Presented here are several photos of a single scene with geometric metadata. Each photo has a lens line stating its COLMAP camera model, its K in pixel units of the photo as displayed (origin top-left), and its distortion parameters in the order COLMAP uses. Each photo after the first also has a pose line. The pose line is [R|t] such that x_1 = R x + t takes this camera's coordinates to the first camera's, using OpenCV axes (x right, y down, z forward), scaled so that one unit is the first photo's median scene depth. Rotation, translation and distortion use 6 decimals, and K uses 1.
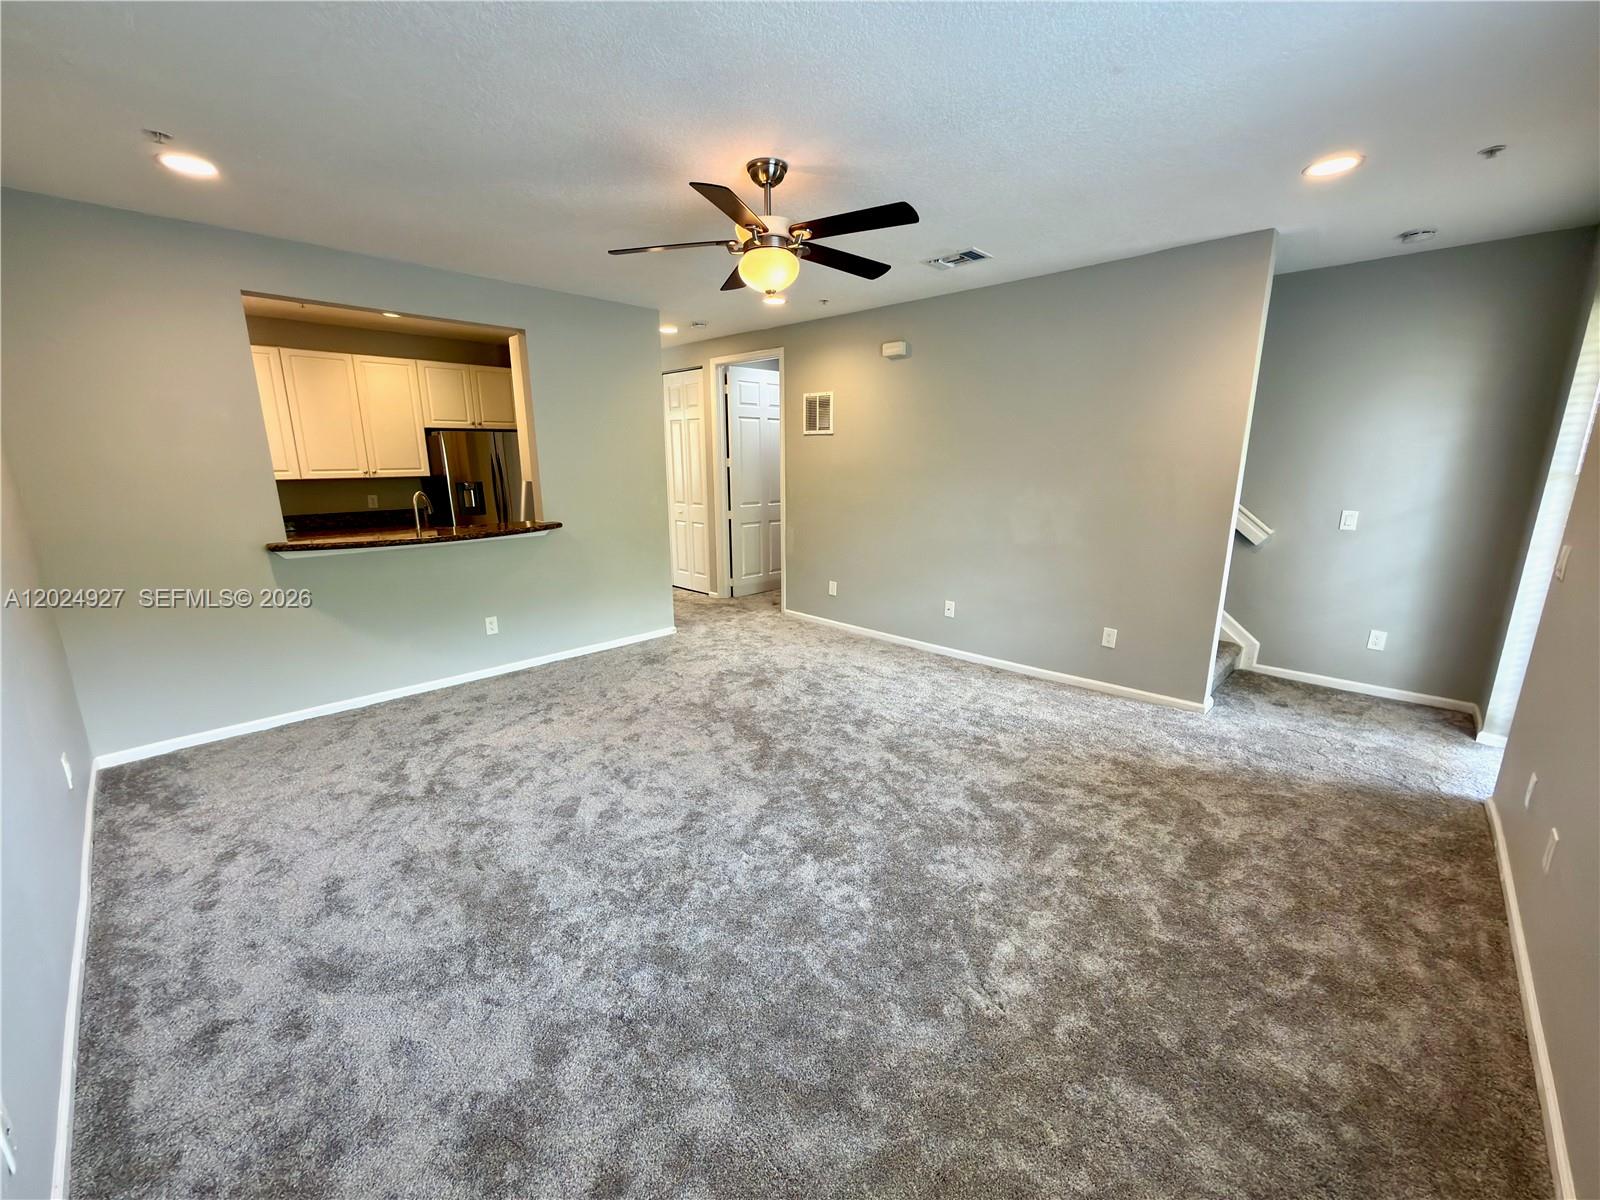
lens RADIAL K [[640.3, 0, 802.8], [0, 640.3, 599.8], [0, 0, 1]] dist [-0.001330, 0.000191]
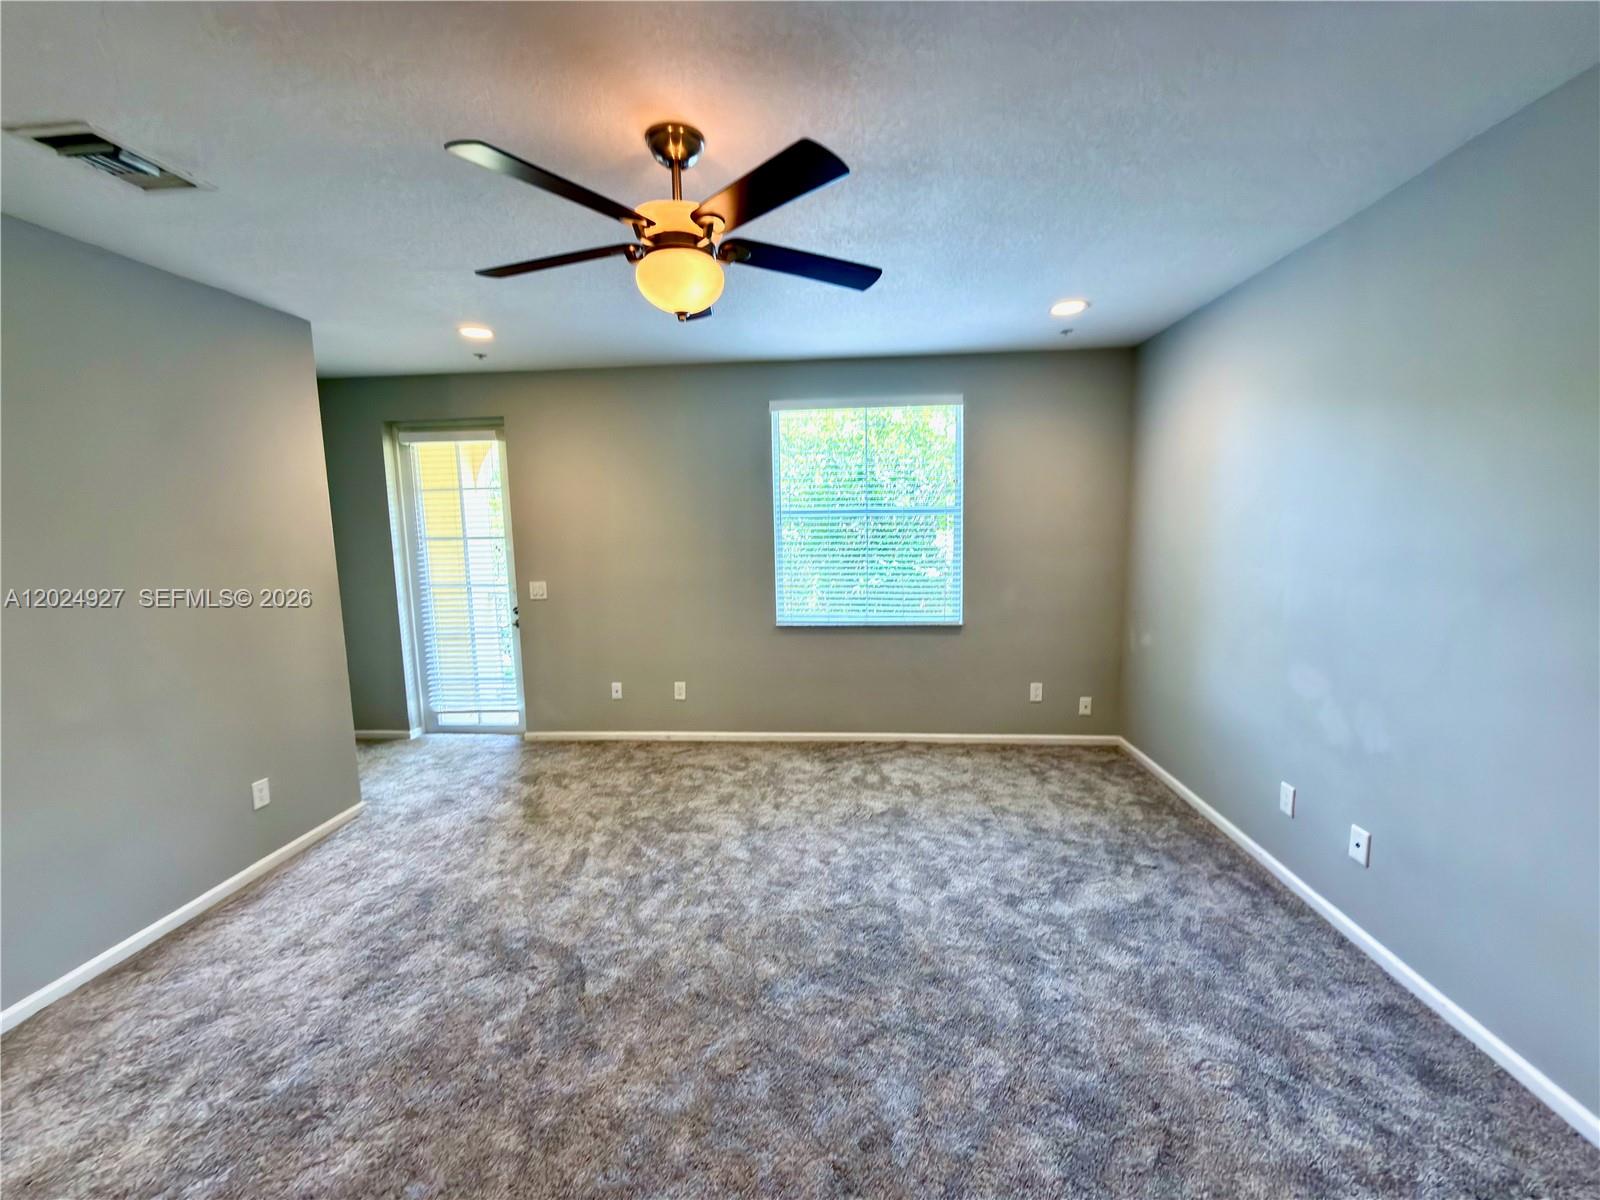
lens RADIAL K [[640.3, 0, 802.8], [0, 640.3, 599.8], [0, 0, 1]] dist [-0.001330, 0.000191]
pose [[-0.629837, -0.080639, 0.772530, -0.460680], [0.192477, 0.947371, 0.255814, -0.222420], [-0.752501, 0.309815, -0.581168, 0.927604]]
